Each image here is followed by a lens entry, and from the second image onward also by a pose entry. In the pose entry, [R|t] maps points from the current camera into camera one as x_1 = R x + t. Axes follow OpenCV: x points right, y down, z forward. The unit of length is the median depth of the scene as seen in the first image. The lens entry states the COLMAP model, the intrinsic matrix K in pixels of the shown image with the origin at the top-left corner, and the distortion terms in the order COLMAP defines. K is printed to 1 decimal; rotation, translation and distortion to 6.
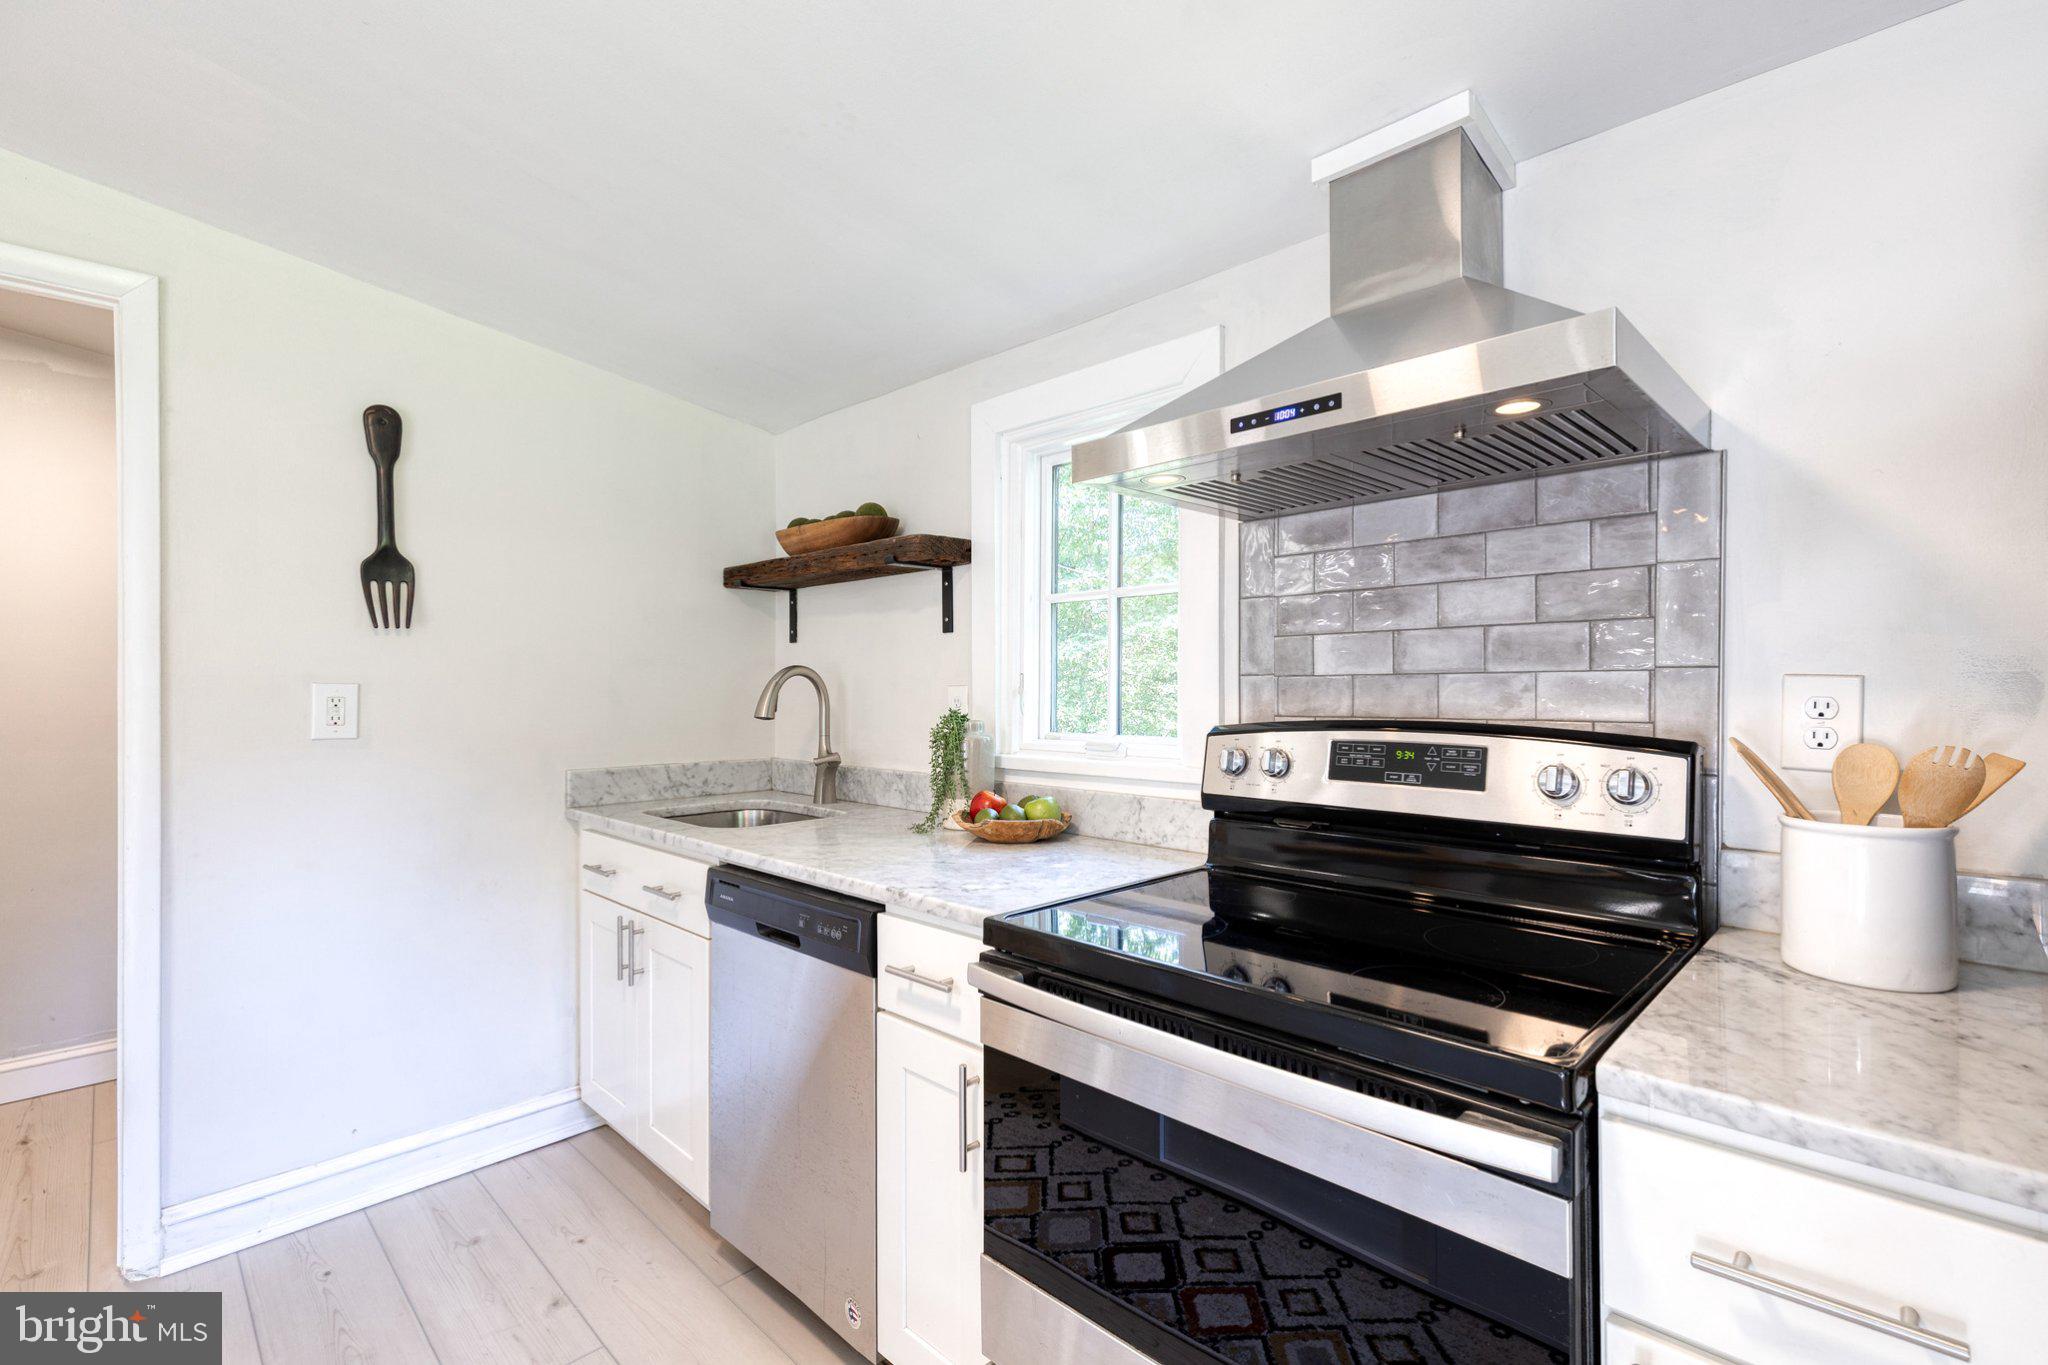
lens RADIAL K [[924.4, 0, 1034.2], [0, 924.4, 679.7], [0, 0, 1]] dist [0.005207, -0.000551]
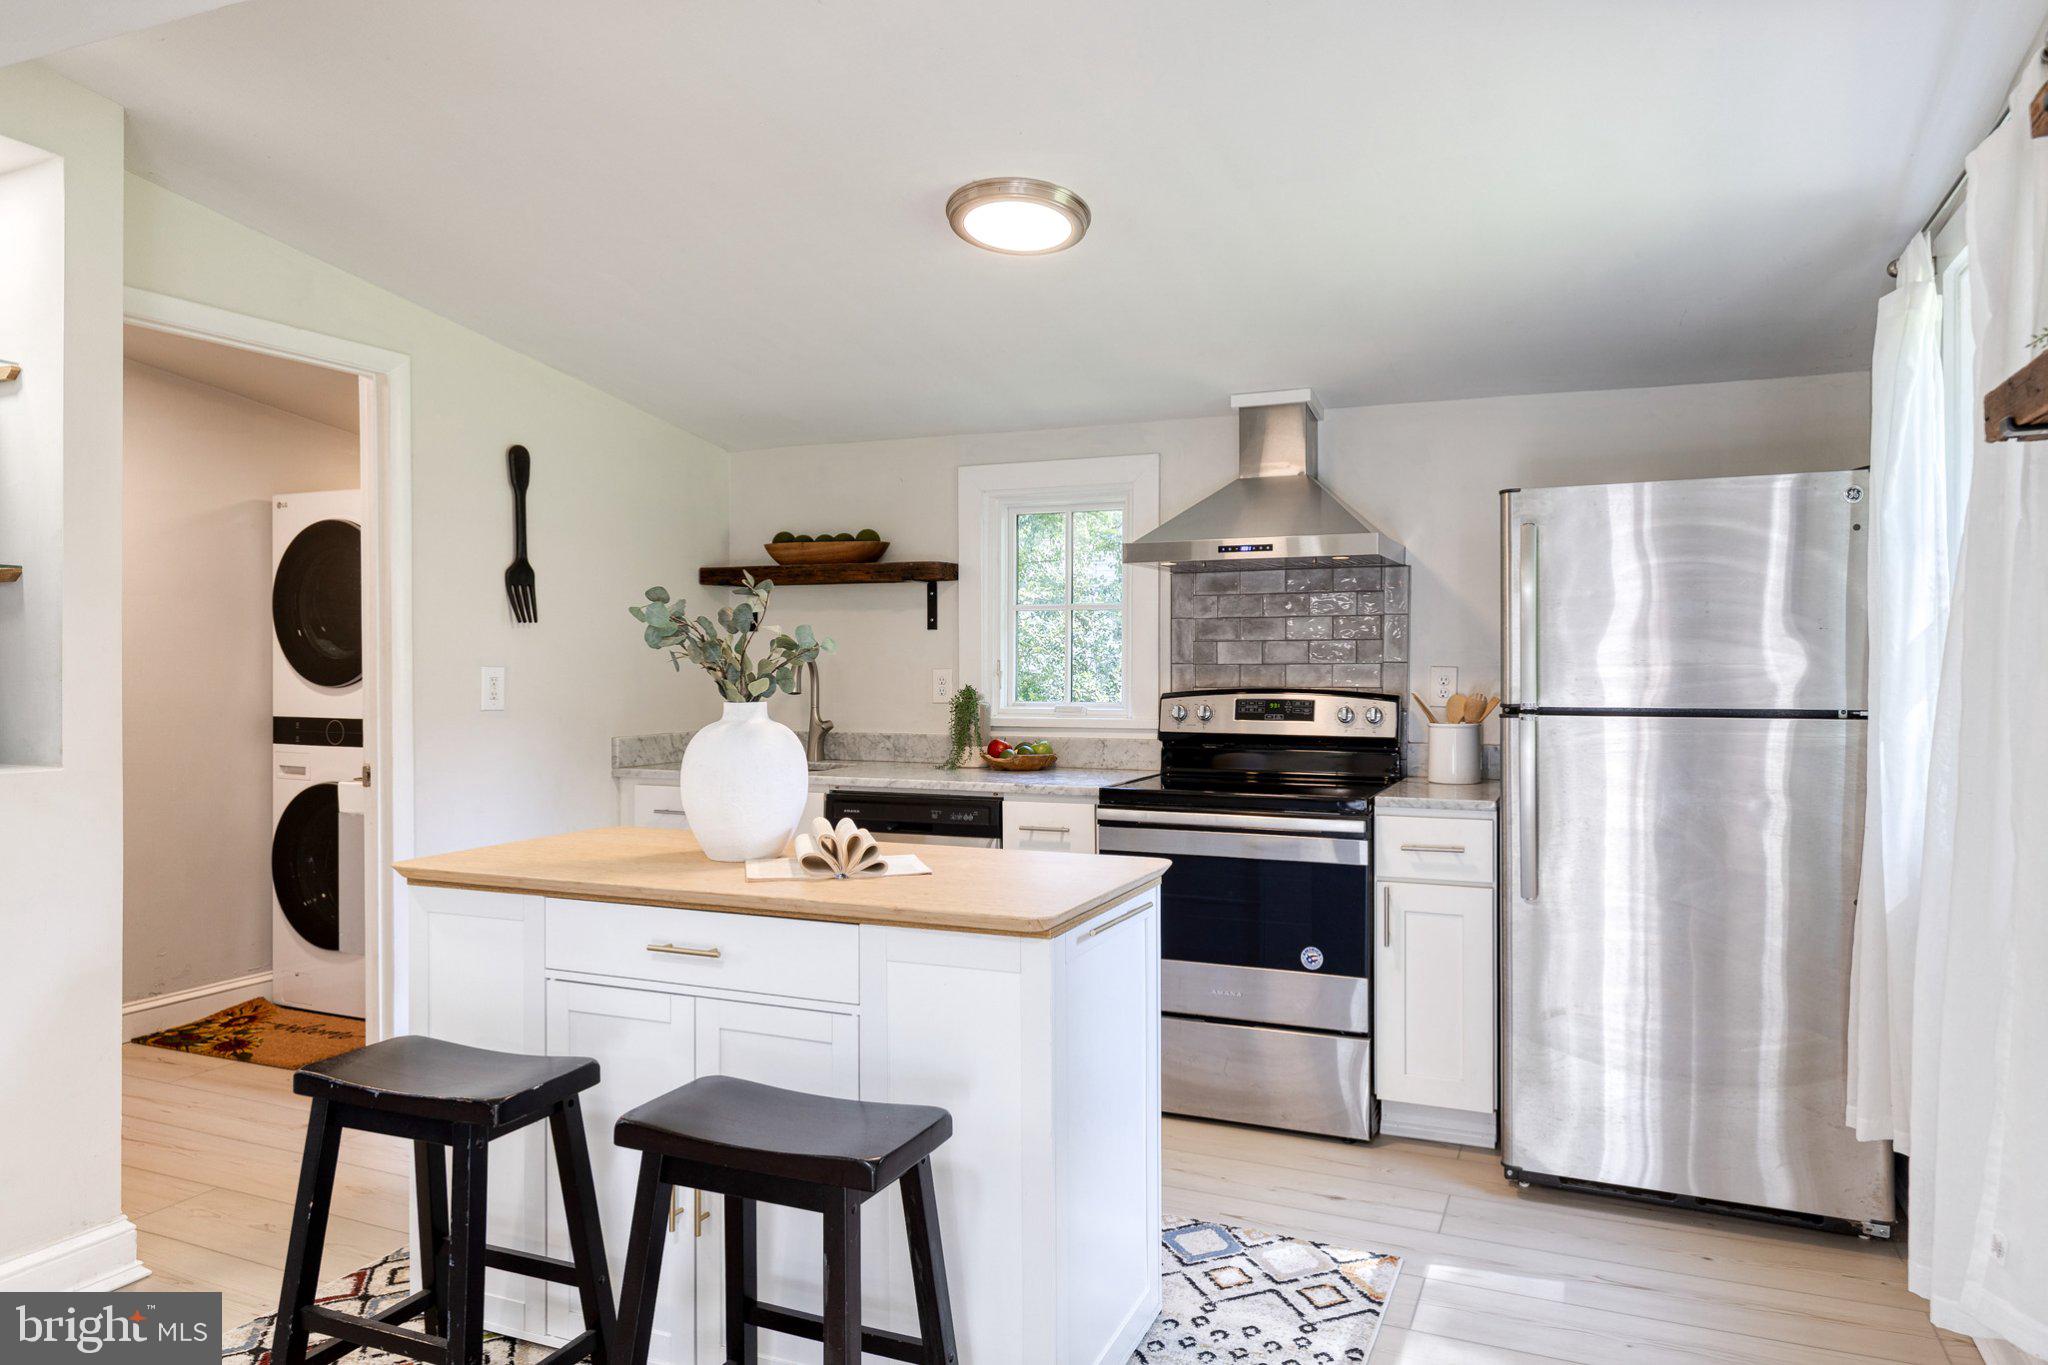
lens RADIAL K [[1279.6, 0, 1030.4], [0, 1279.6, 667.0], [0, 0, 1]] dist [0.006680, -0.005365]
pose [[0.936348, 0.001593, 0.351071, -0.922739], [-0.004980, 0.999949, 0.008745, -0.019818], [-0.351039, -0.009937, 0.936308, -1.212315]]
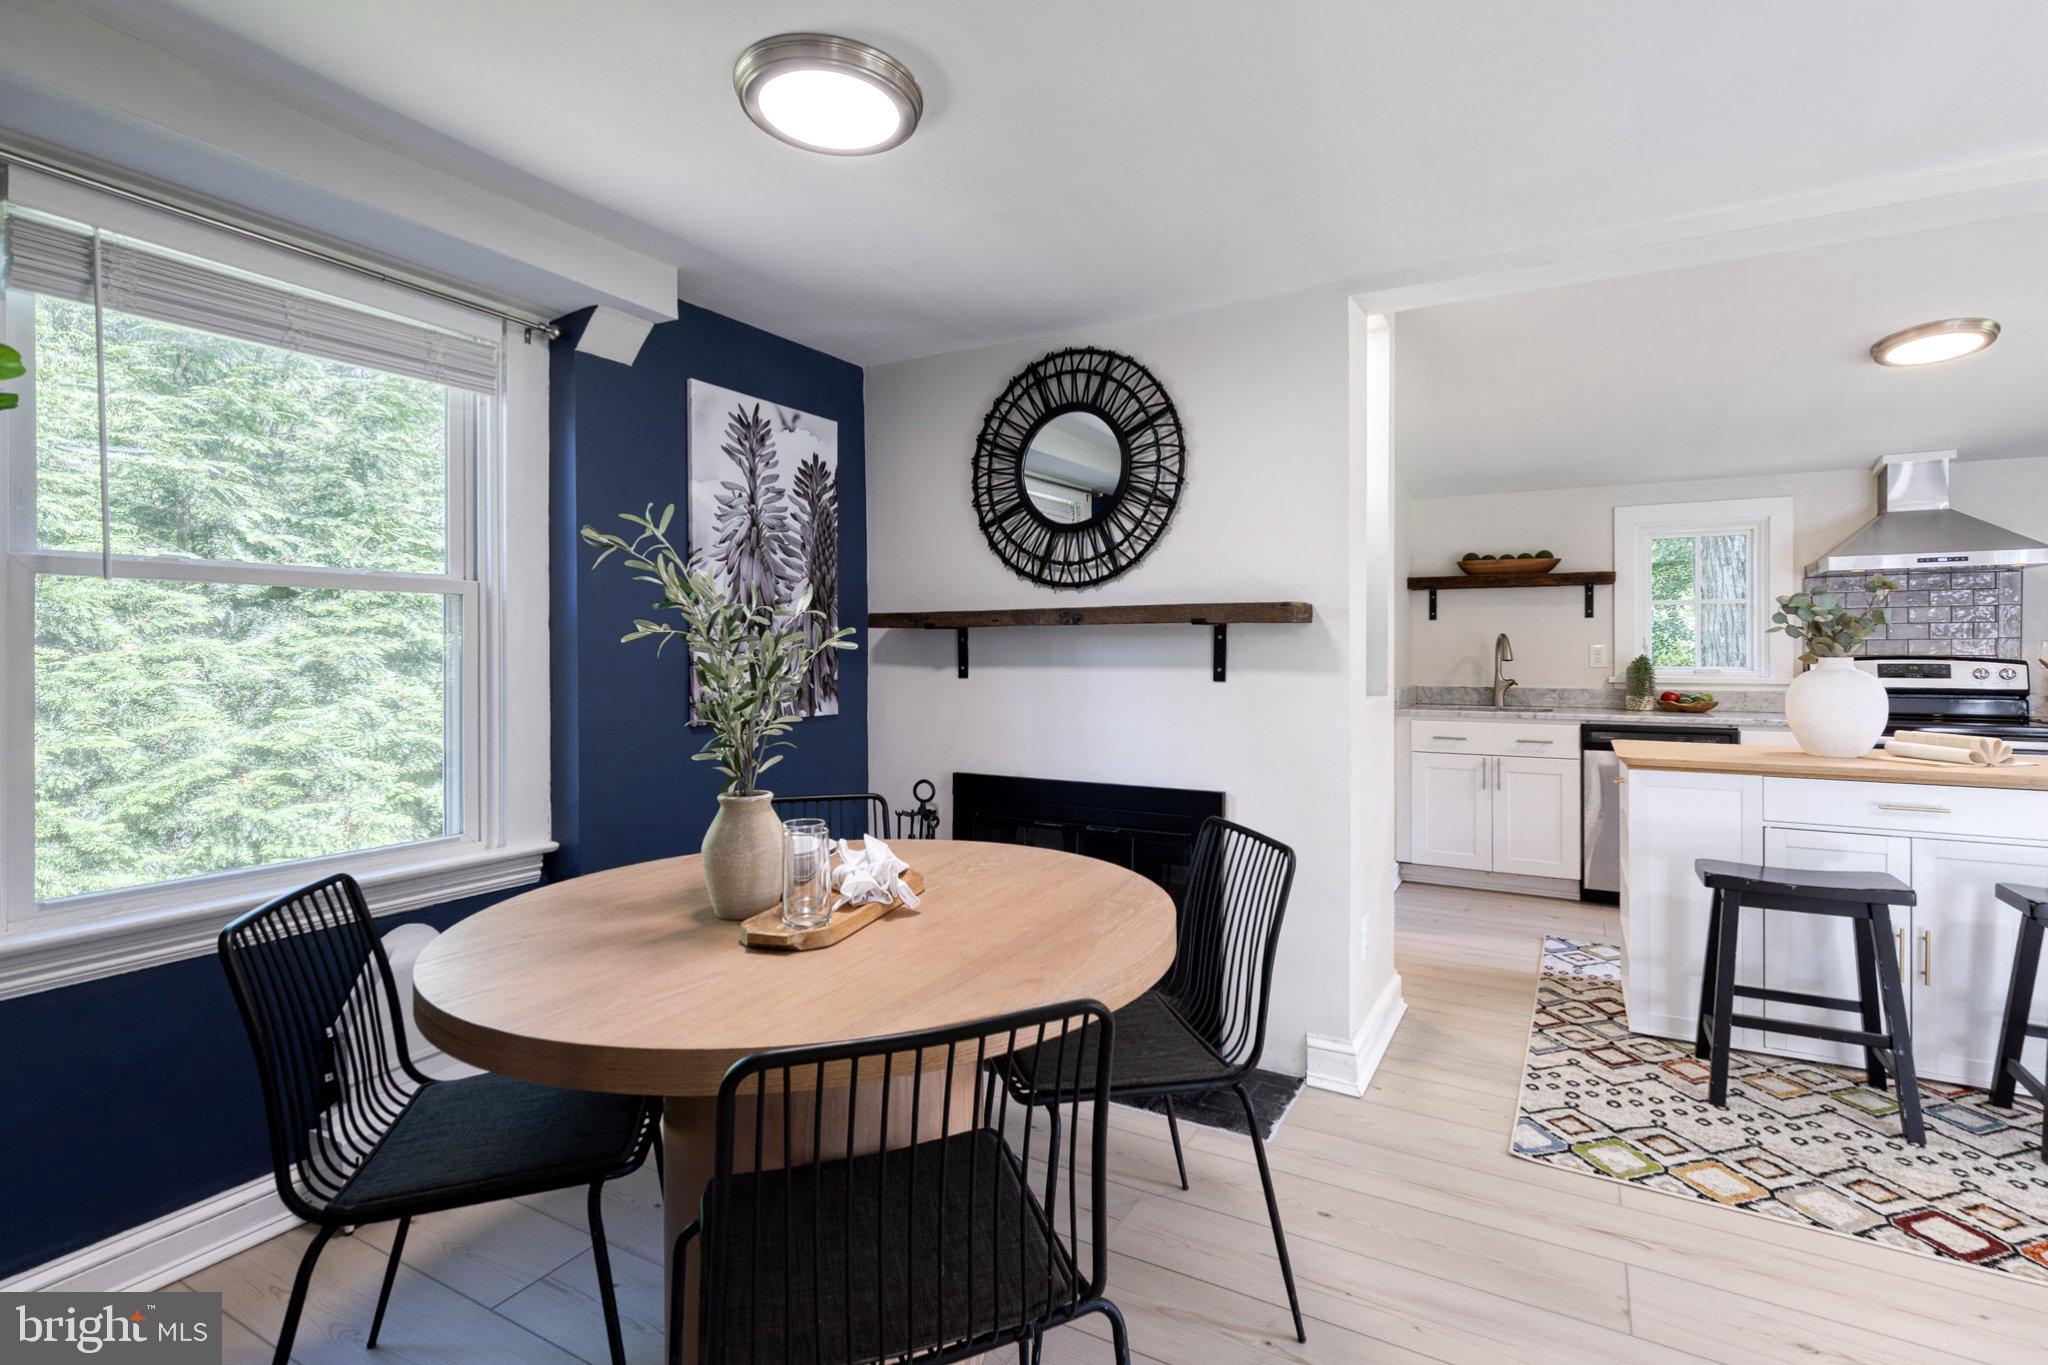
lens RADIAL K [[924.4, 0, 1076.3], [0, 924.4, 655.1], [0, 0, 1]] dist [0.005207, -0.000551]
pose [[0.965581, 0.002179, 0.260095, -2.528657], [-0.004855, 0.999942, 0.009645, 0.023964], [-0.260059, -0.010576, 0.965535, -0.979406]]
